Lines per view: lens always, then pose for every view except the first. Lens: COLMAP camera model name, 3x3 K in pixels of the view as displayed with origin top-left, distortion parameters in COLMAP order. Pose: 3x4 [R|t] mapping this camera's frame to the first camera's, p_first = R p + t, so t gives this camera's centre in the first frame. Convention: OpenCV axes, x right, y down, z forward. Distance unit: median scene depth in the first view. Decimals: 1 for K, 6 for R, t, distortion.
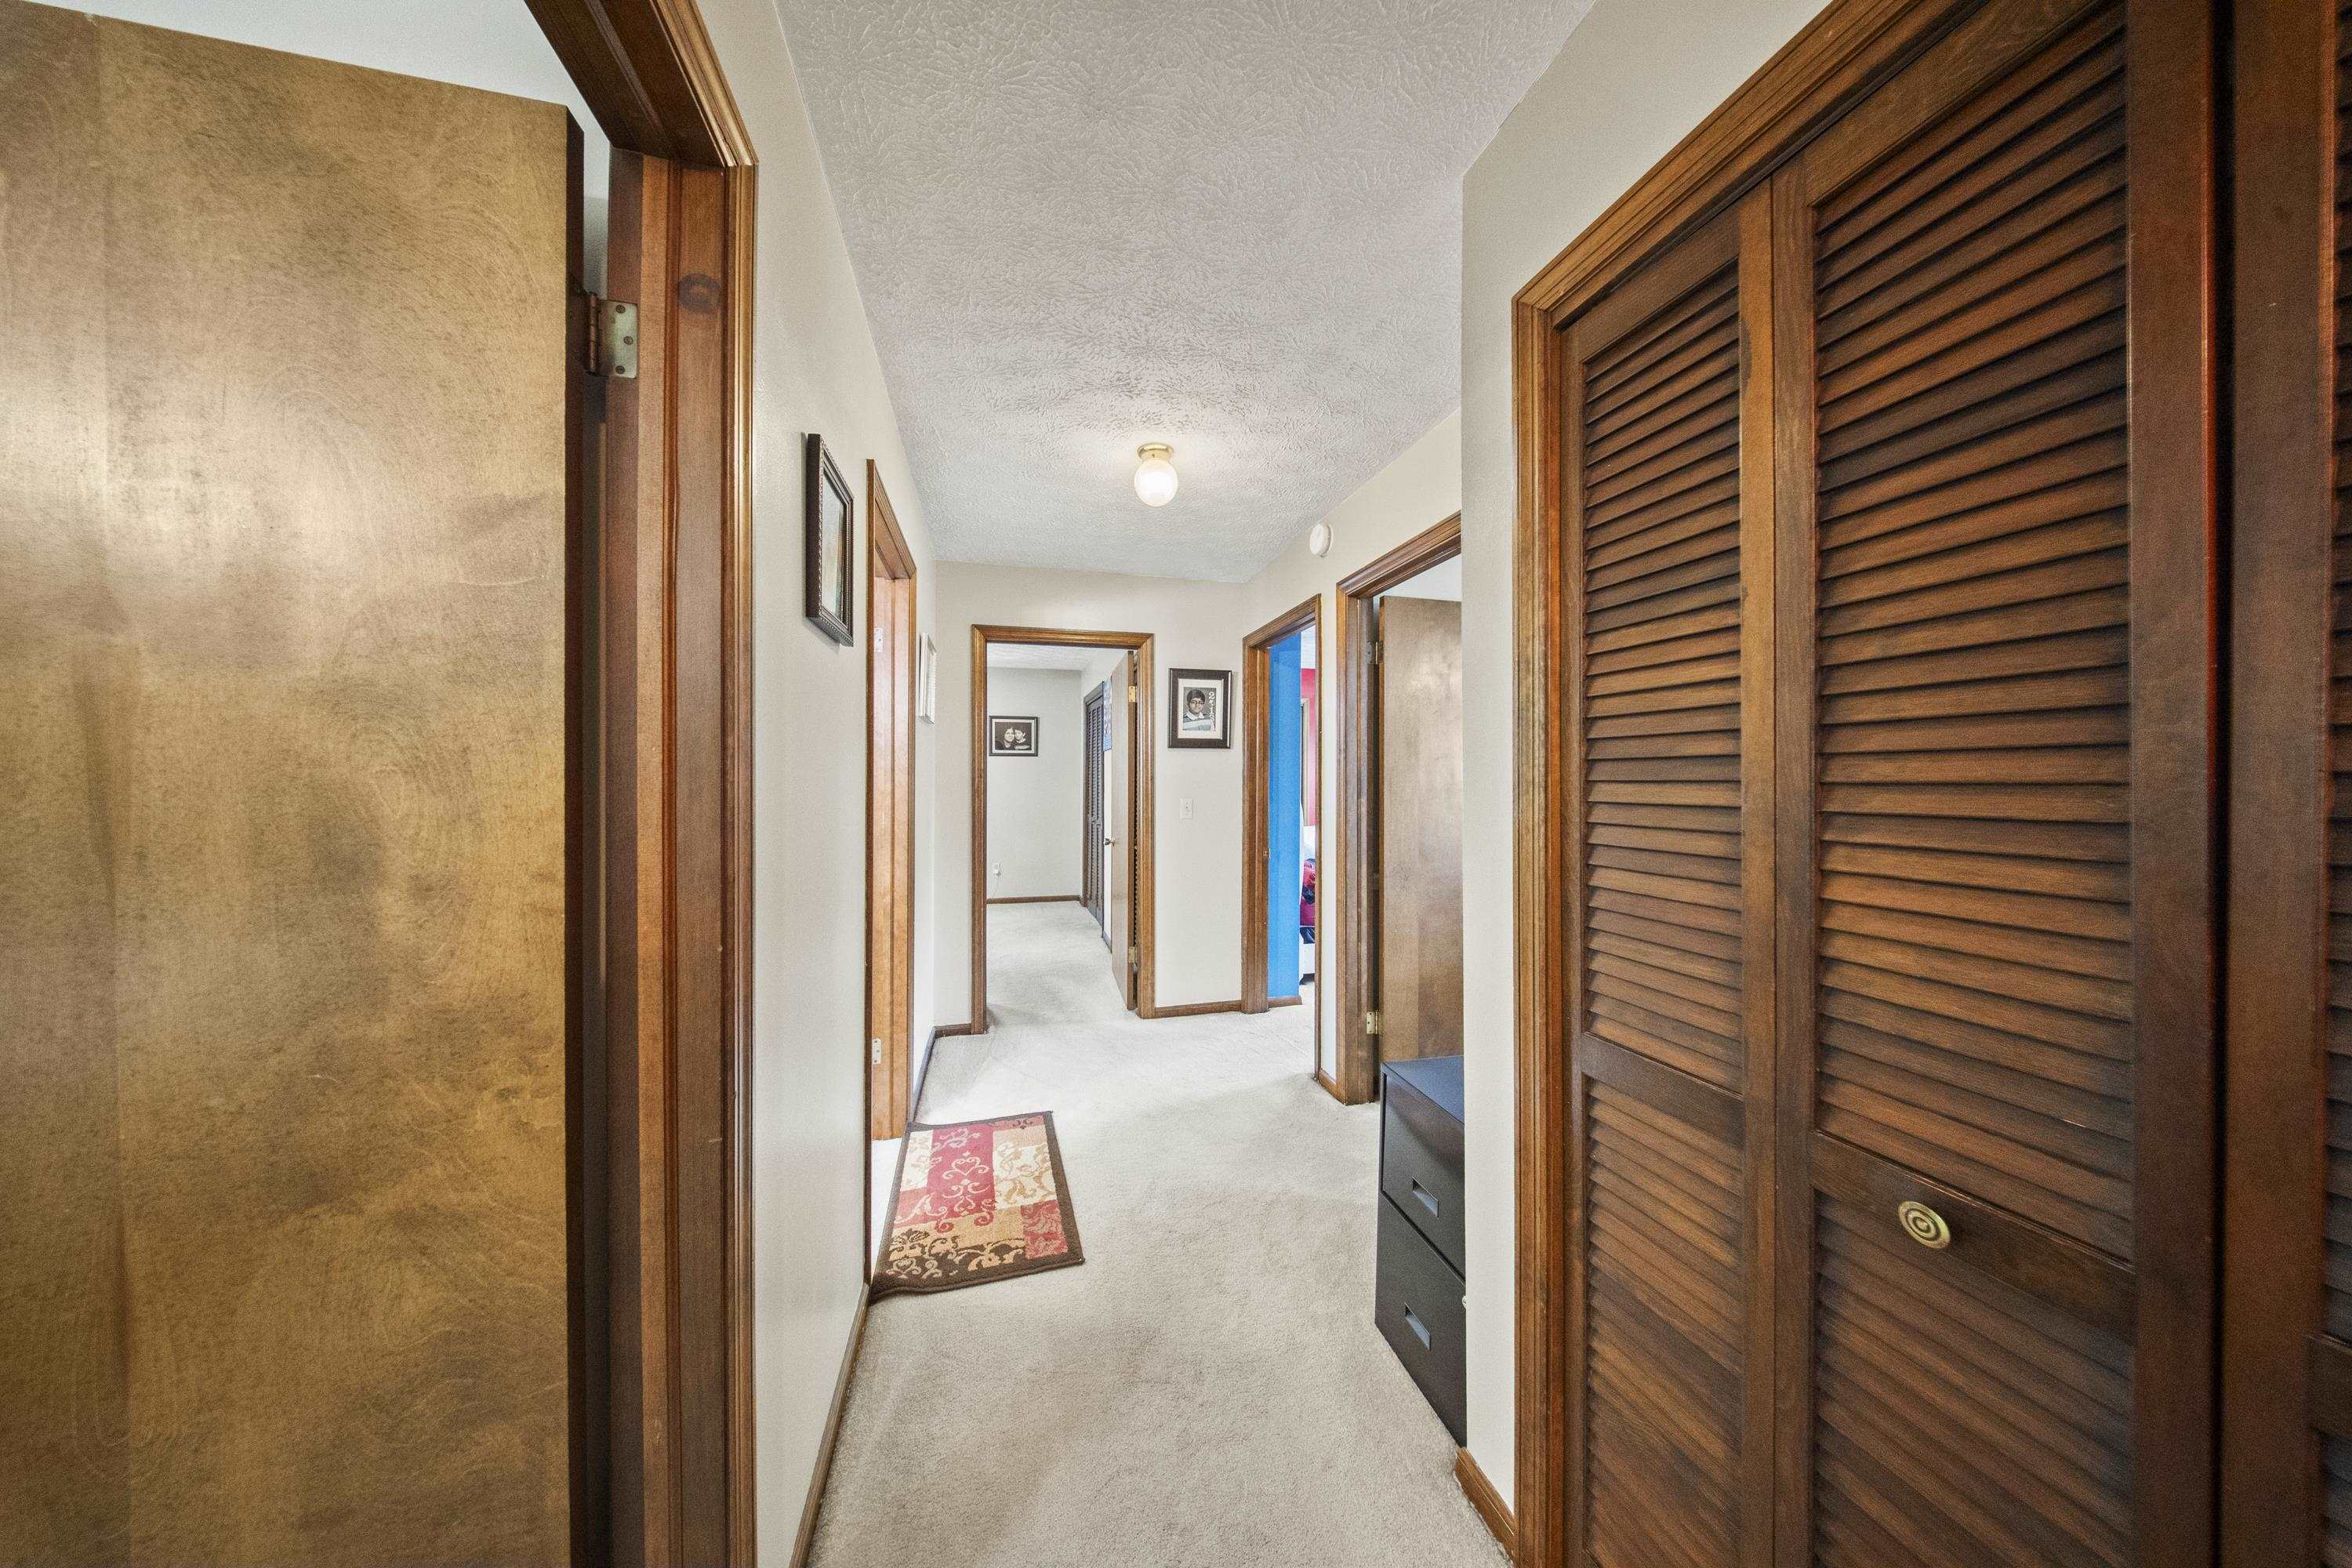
lens RADIAL K [[690.5, 0, 1176.7], [0, 690.5, 777.6], [0, 0, 1]] dist [0.000599, -0.001619]
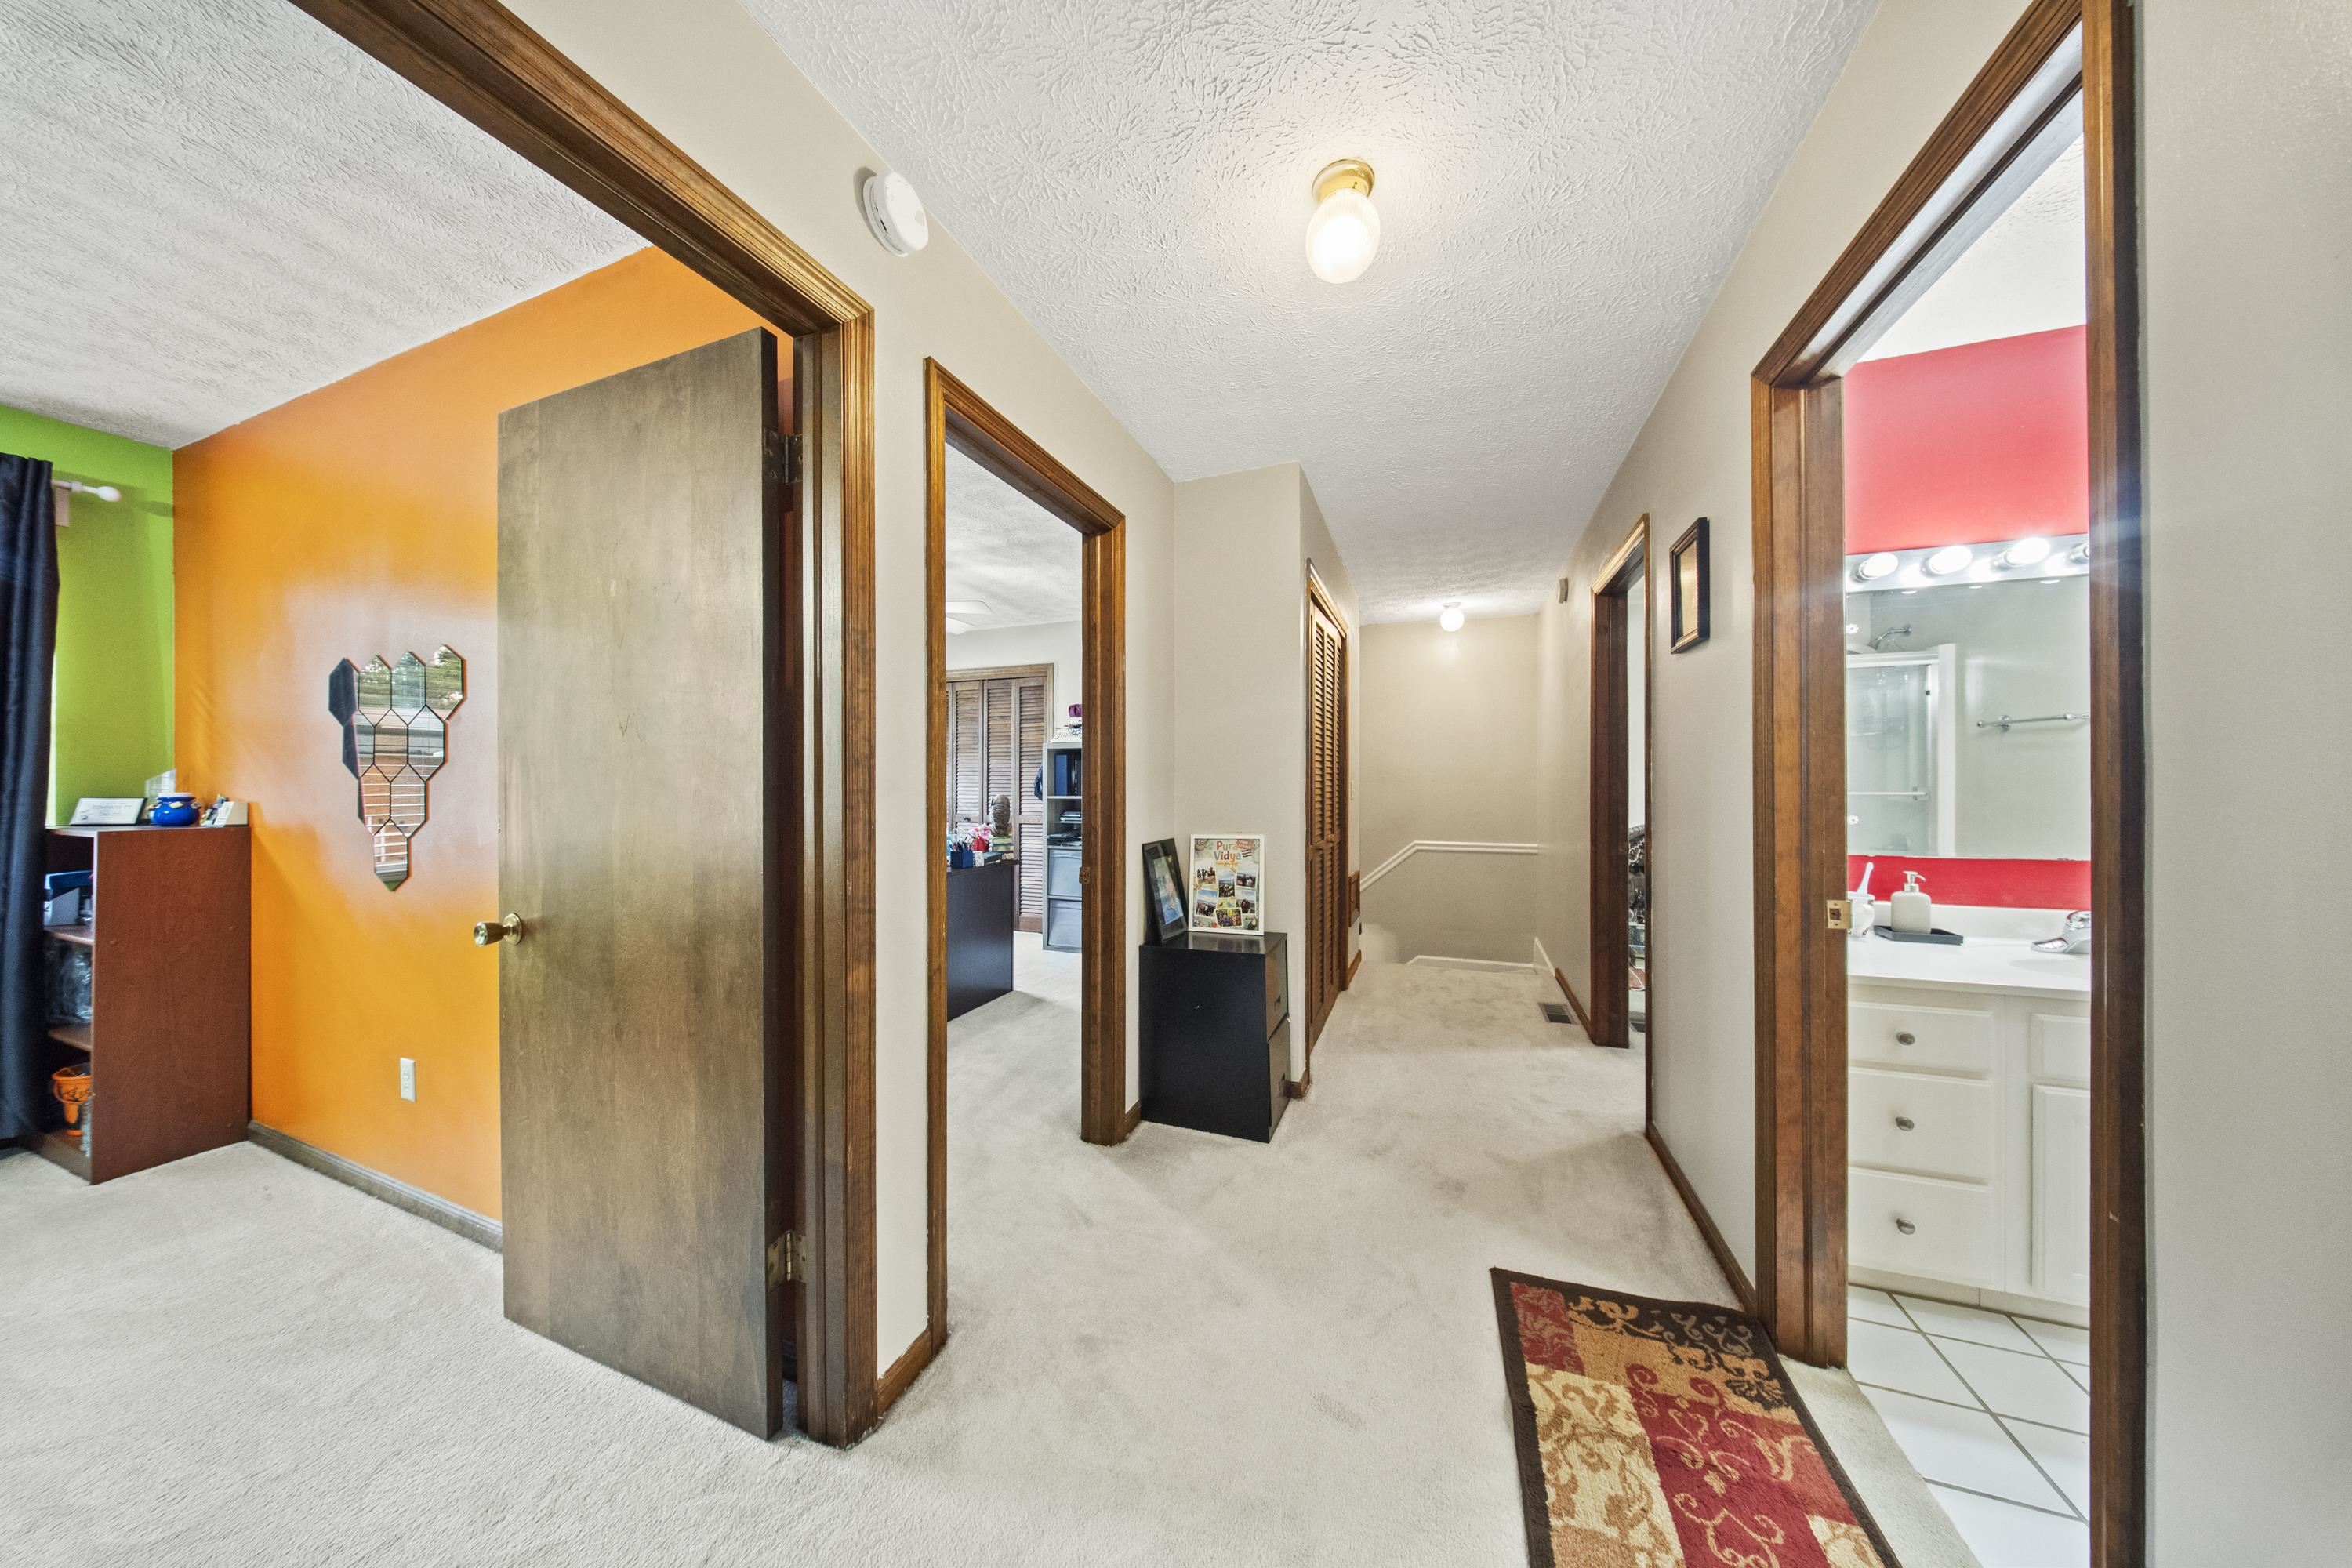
lens RADIAL K [[690.5, 0, 1176.7], [0, 690.5, 777.6], [0, 0, 1]] dist [0.000599, -0.001619]
pose [[-0.812660, 0.003816, 0.582726, -0.200668], [0.001968, 0.999991, -0.003804, 0.030622], [-0.582735, -0.001945, -0.812660, 1.204085]]
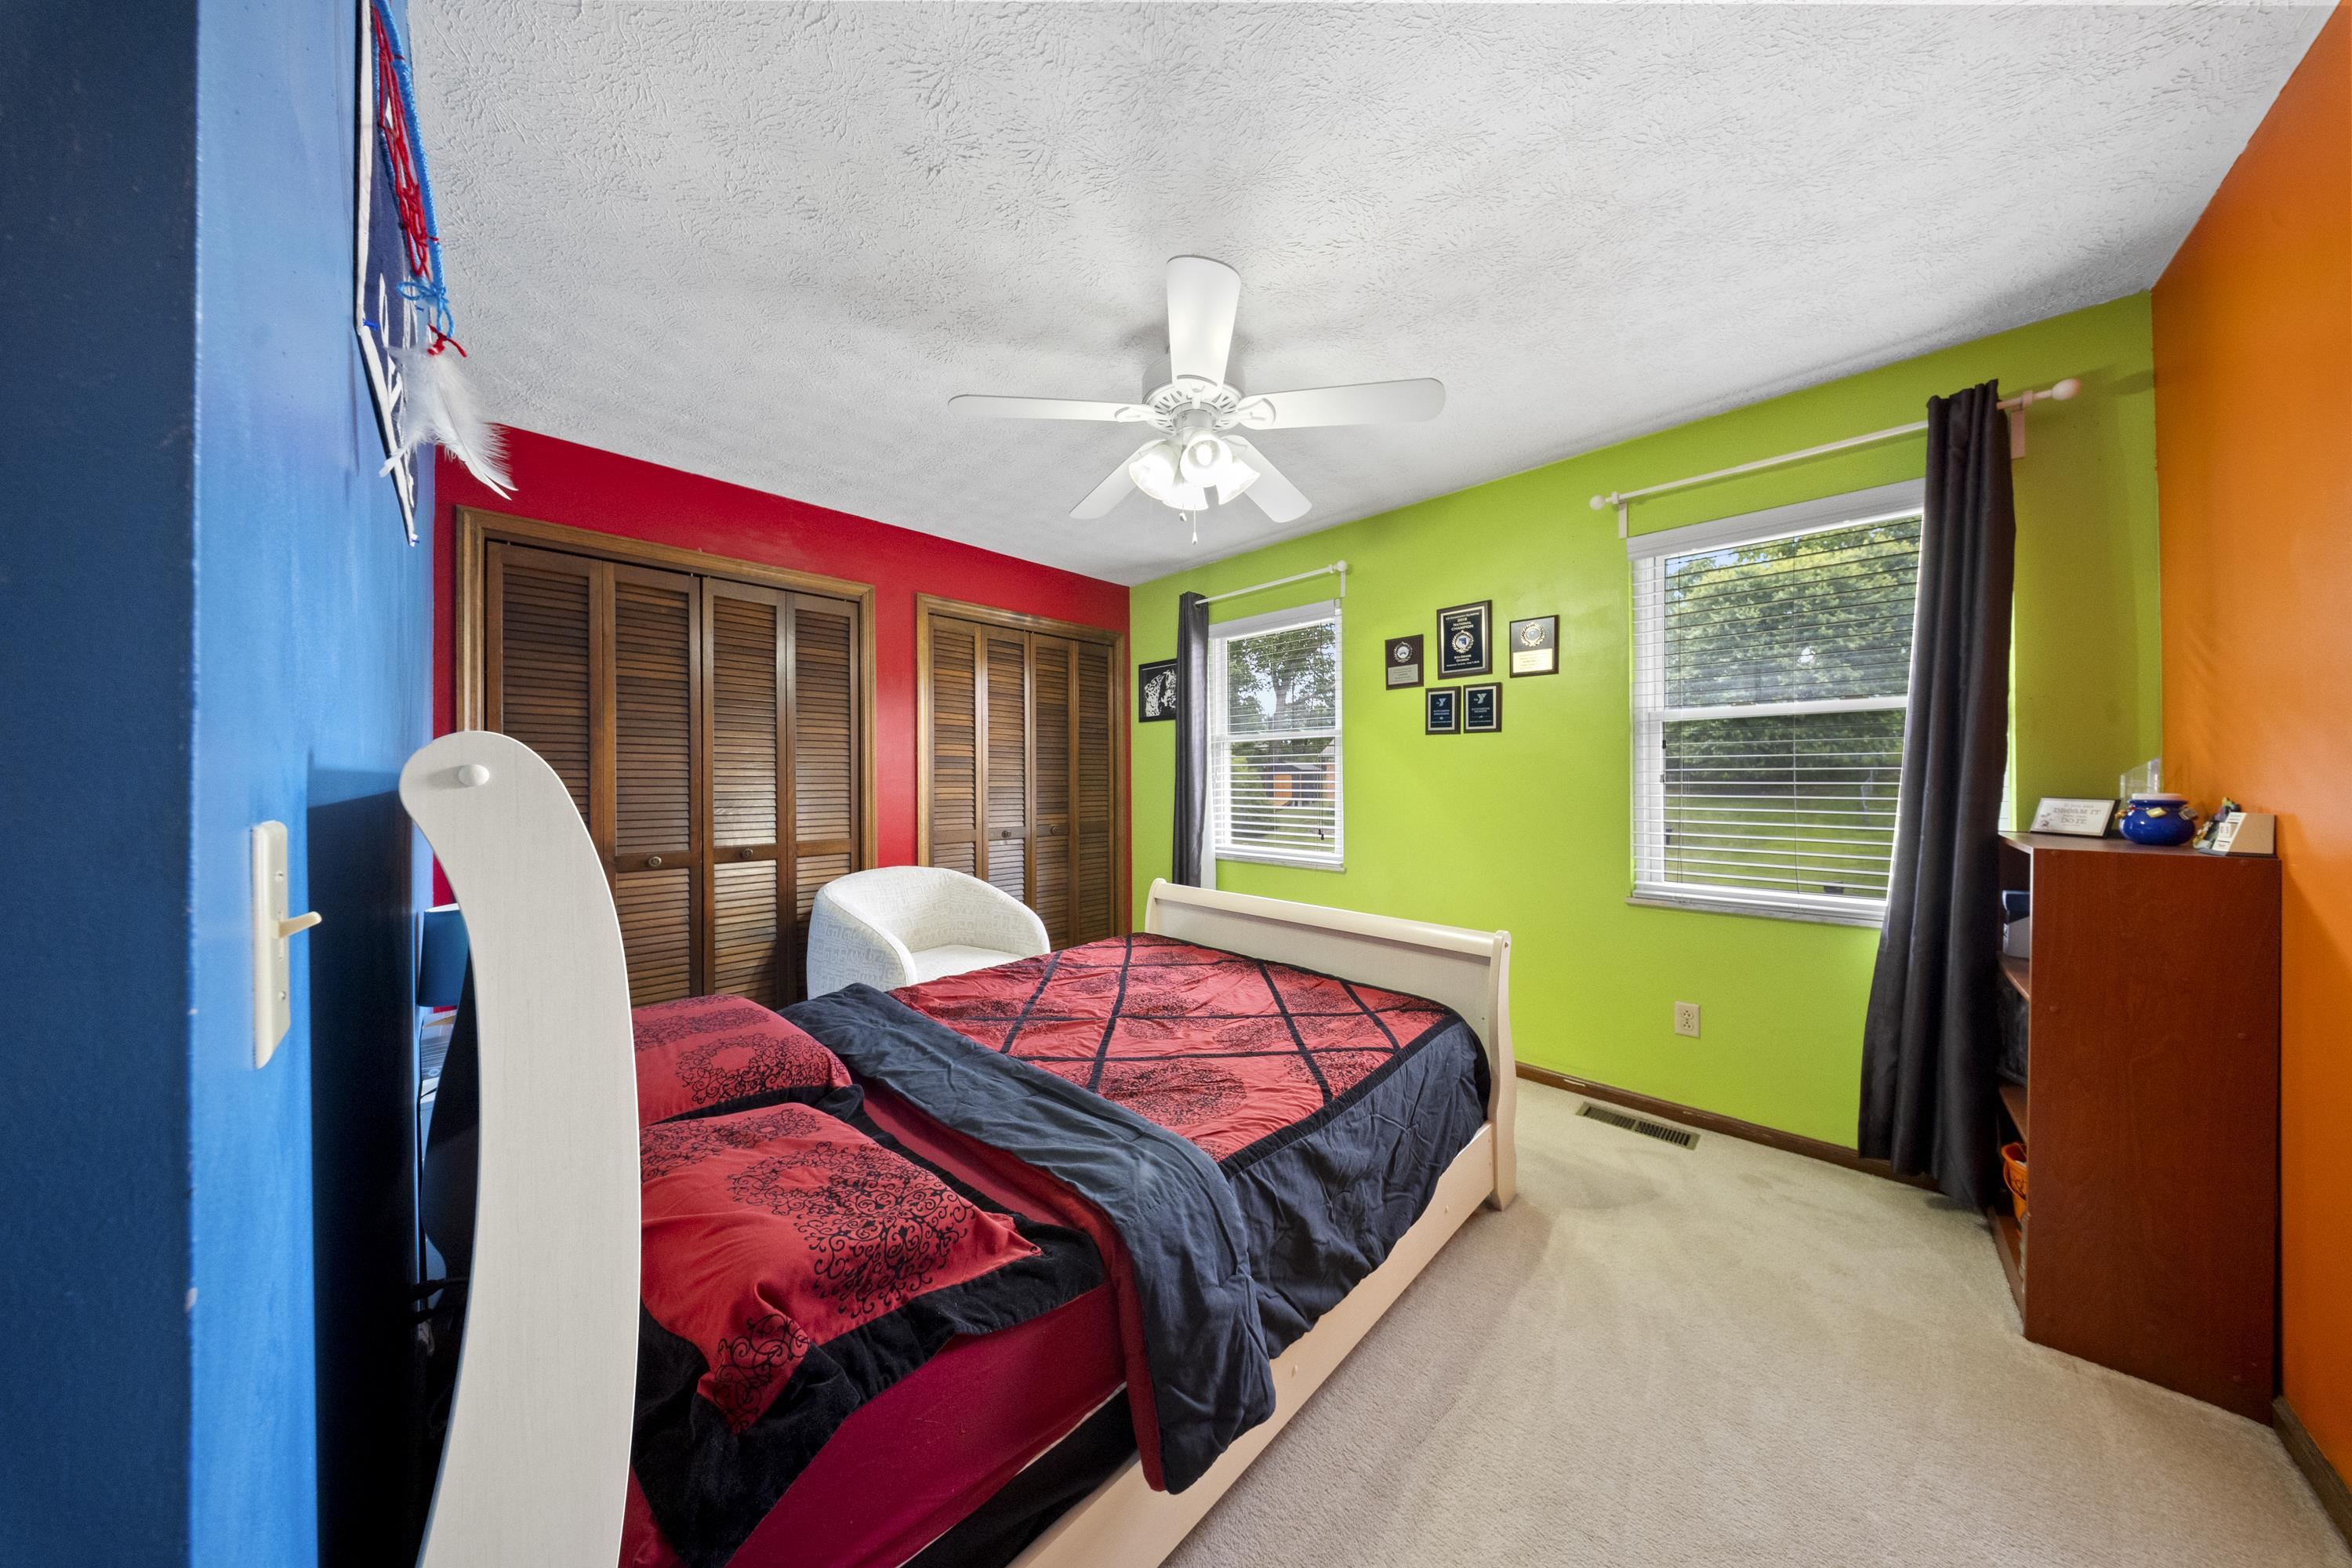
lens RADIAL K [[690.5, 0, 1176.7], [0, 690.5, 777.6], [0, 0, 1]] dist [0.000599, -0.001619]
pose [[0.852504, -0.001339, 0.522719, 0.284937], [0.002424, 0.999996, -0.001393, 0.029704], [-0.522715, 0.002455, 0.852504, 1.179093]]
